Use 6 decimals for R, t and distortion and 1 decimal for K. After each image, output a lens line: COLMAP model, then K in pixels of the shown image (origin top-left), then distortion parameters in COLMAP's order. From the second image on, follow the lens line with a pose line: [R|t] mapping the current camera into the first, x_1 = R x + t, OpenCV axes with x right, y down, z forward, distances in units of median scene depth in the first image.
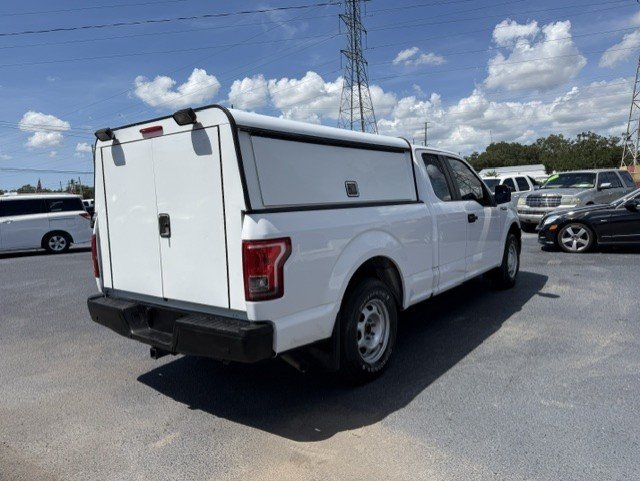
lens RADIAL K [[461.8, 0, 313.1], [0, 461.8, 241.0], [0, 0, 1]] dist [0.000409, -0.005913]
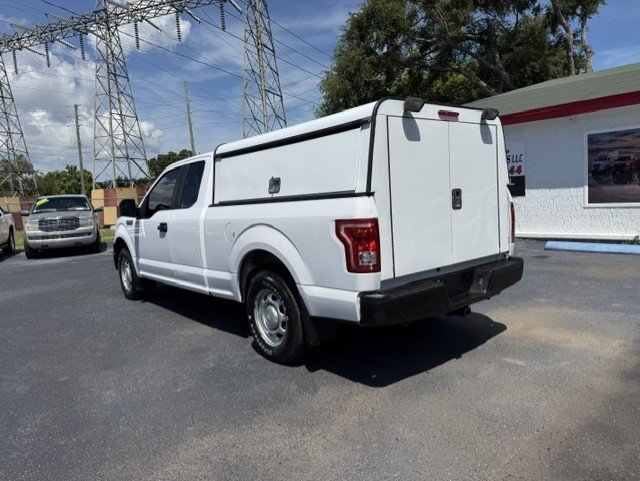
lens RADIAL K [[464.4, 0, 320.0], [0, 464.4, 240.5], [0, 0, 1]] dist [-0.000079, -0.005939]
pose [[0.212713, -0.065794, 0.974897, -1.075430], [0.147932, 0.988398, 0.034428, -0.015308], [-0.965851, 0.136895, 0.219979, 0.767570]]
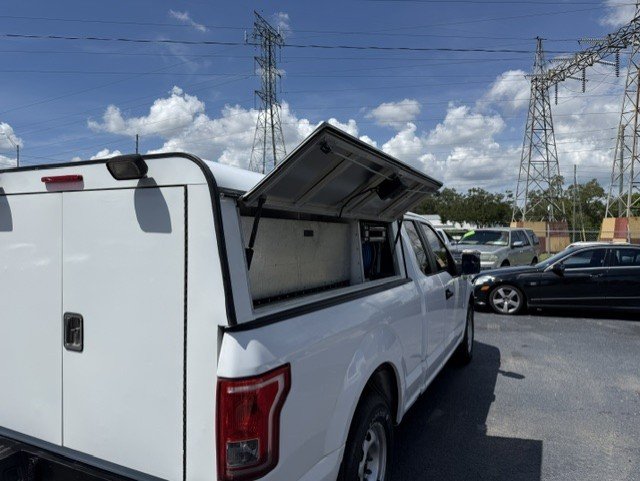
lens RADIAL K [[464.4, 0, 320.0], [0, 464.4, 240.5], [0, 0, 1]] dist [-0.000079, -0.005939]
pose [[0.975797, 0.043173, 0.214375, -0.097802], [-0.024752, 0.995823, -0.087884, -0.077425], [-0.217274, 0.080450, 0.972790, 0.221043]]
